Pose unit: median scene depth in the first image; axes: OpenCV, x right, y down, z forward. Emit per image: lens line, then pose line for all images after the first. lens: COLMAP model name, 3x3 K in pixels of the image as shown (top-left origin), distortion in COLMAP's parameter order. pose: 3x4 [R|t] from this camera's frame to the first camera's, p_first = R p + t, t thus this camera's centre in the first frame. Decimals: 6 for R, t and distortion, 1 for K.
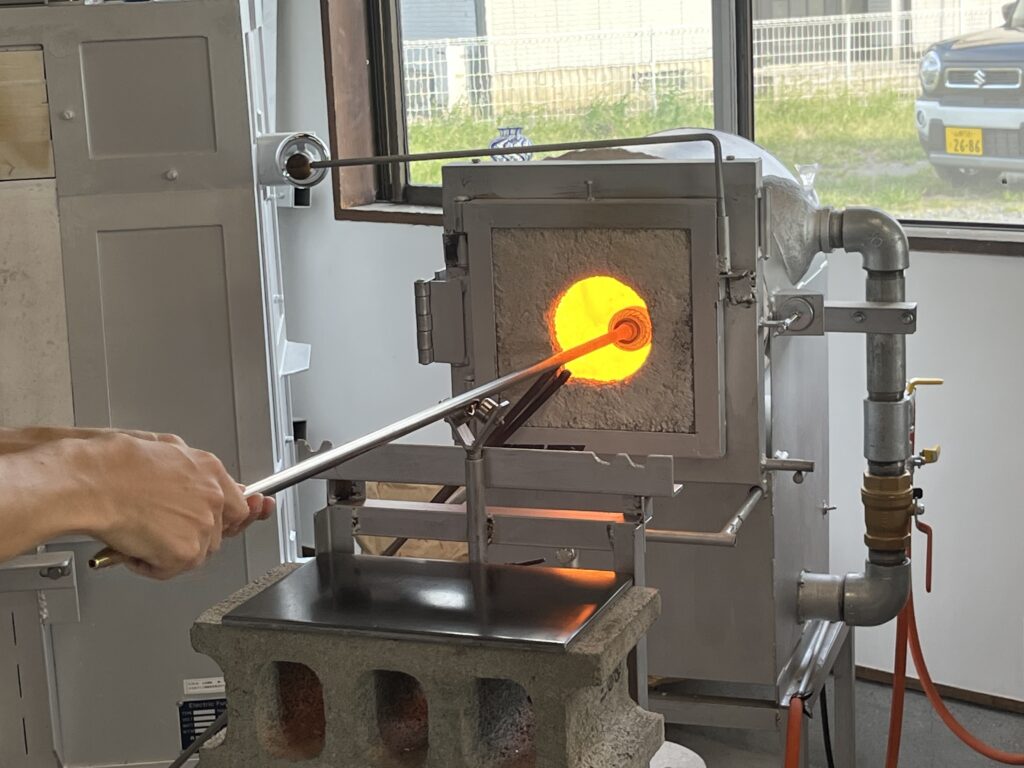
lens RADIAL K [[1898.5, 0, 512.1], [0, 1898.5, 385.1], [0, 0, 1]] dist [-0.071951, 0.000000]
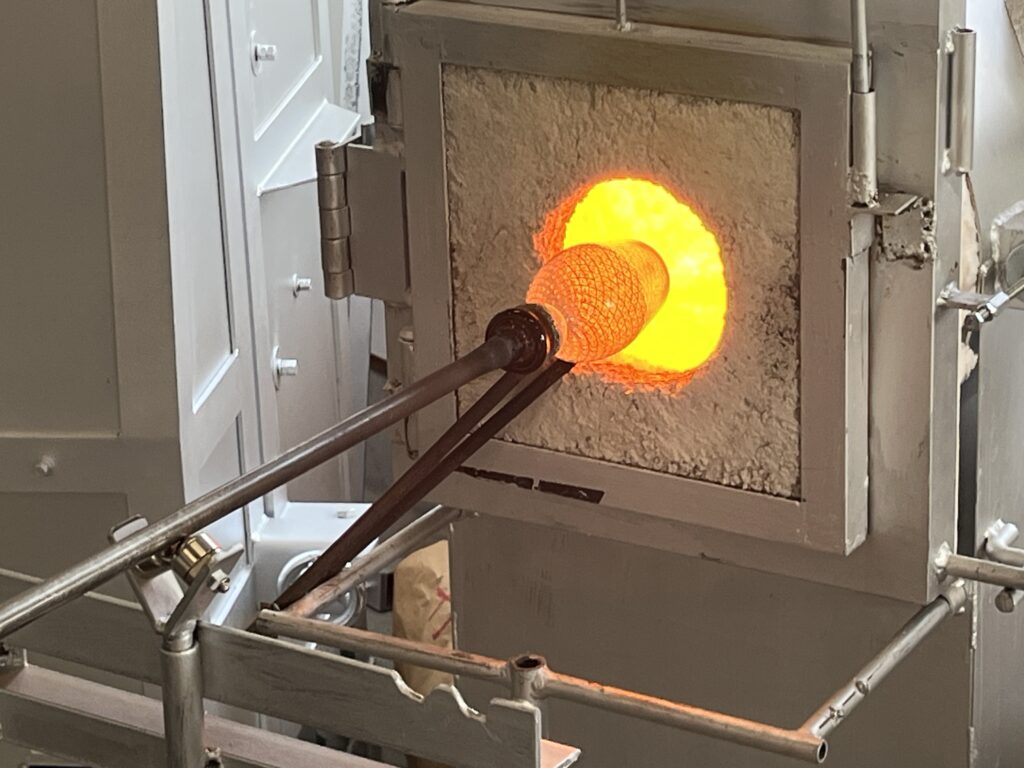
lens RADIAL K [[2877.7, 0, 512.2], [0, 2877.7, 382.7], [0, 0, 1]] dist [0.051858, 0.000000]
pose [[0.981800, 0.081214, -0.171678, 0.150359], [-0.056084, 0.987624, 0.146471, -0.114340], [0.181449, -0.134176, 0.974204, 0.238814]]
